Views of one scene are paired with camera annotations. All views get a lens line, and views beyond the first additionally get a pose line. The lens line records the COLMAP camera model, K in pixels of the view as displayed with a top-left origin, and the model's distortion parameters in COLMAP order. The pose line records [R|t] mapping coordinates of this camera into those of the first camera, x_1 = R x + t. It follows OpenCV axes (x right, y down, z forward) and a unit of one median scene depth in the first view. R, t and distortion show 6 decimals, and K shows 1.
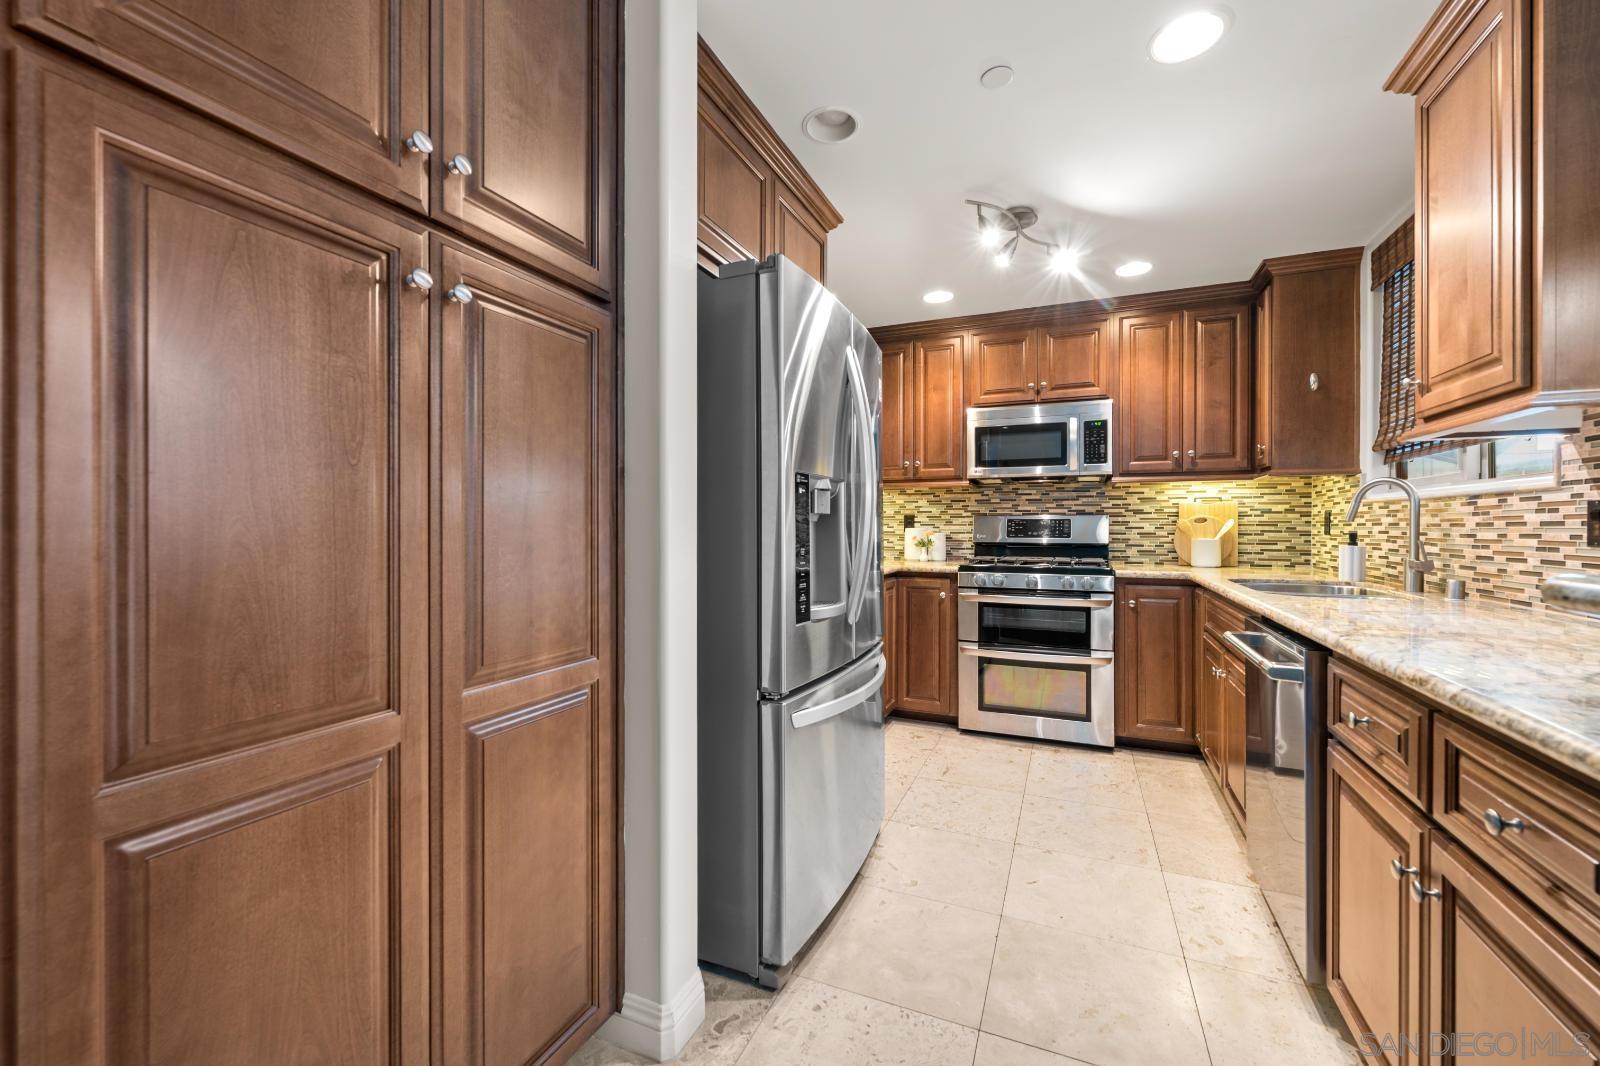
lens RADIAL K [[637.7, 0, 802.7], [0, 637.7, 525.1], [0, 0, 1]] dist [-0.002081, 0.000090]
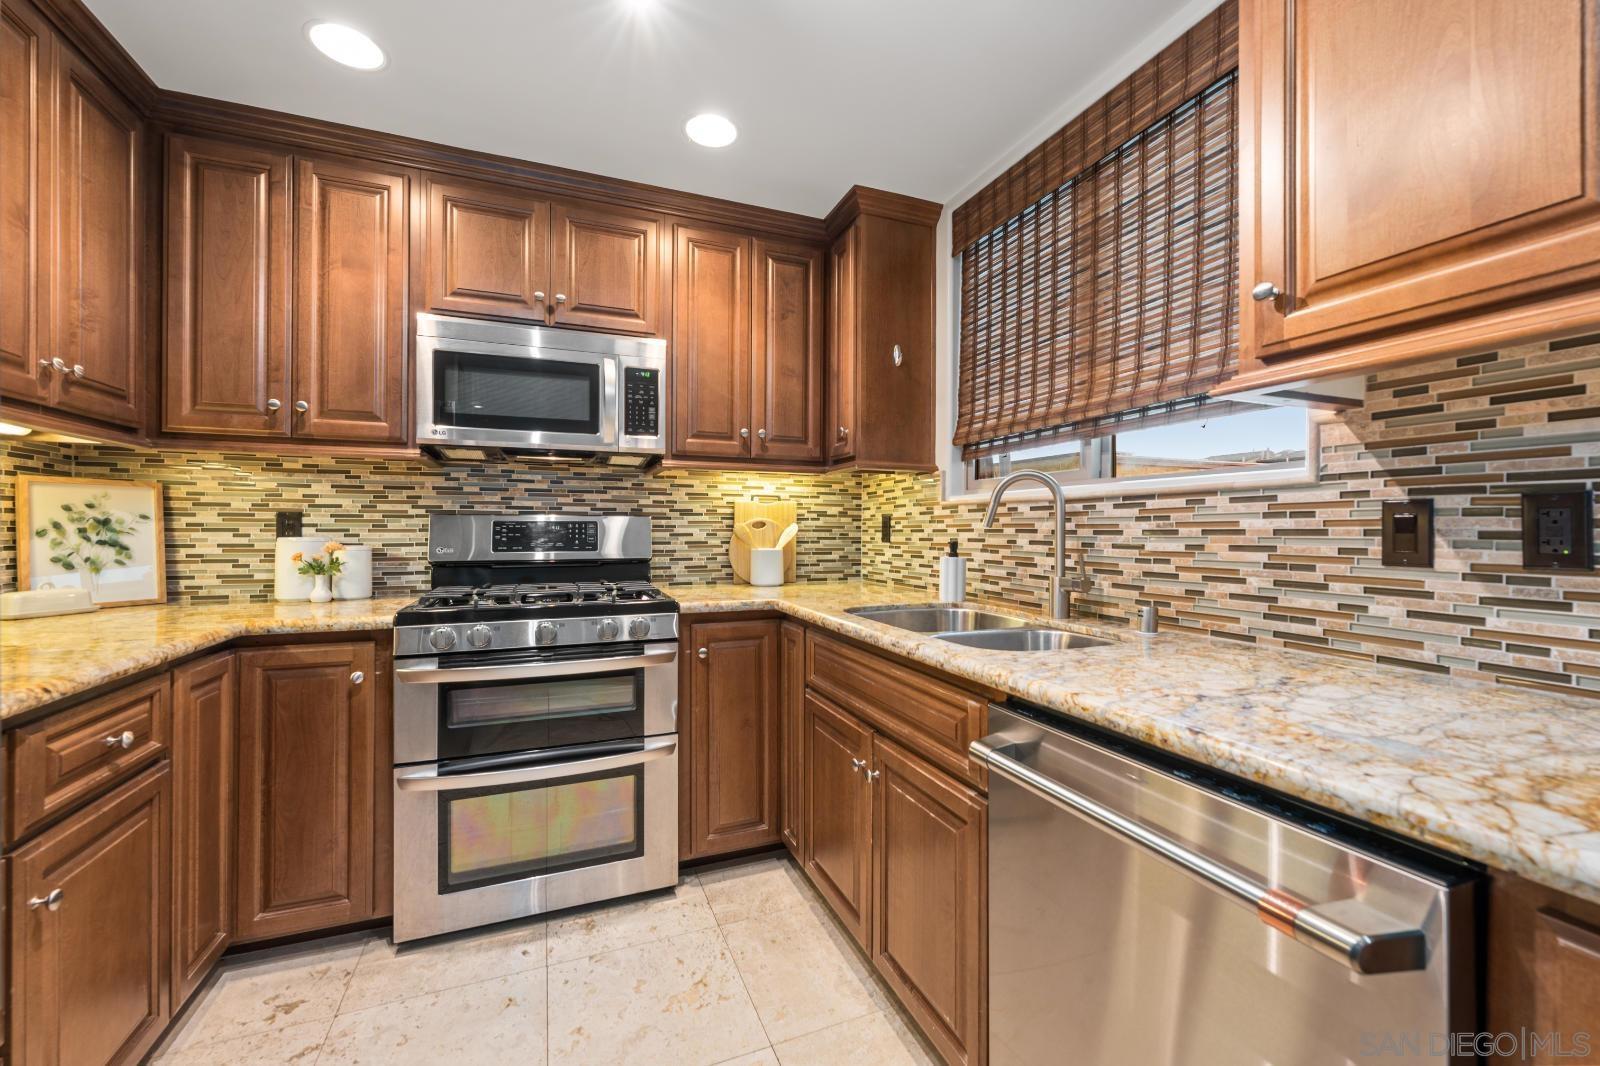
lens RADIAL K [[637.7, 0, 802.7], [0, 637.7, 525.1], [0, 0, 1]] dist [-0.002081, 0.000090]
pose [[0.705236, 0.004493, 0.708958, 0.119335], [-0.000958, 0.999985, -0.005385, -0.002981], [-0.708972, 0.003118, 0.705230, 0.435688]]
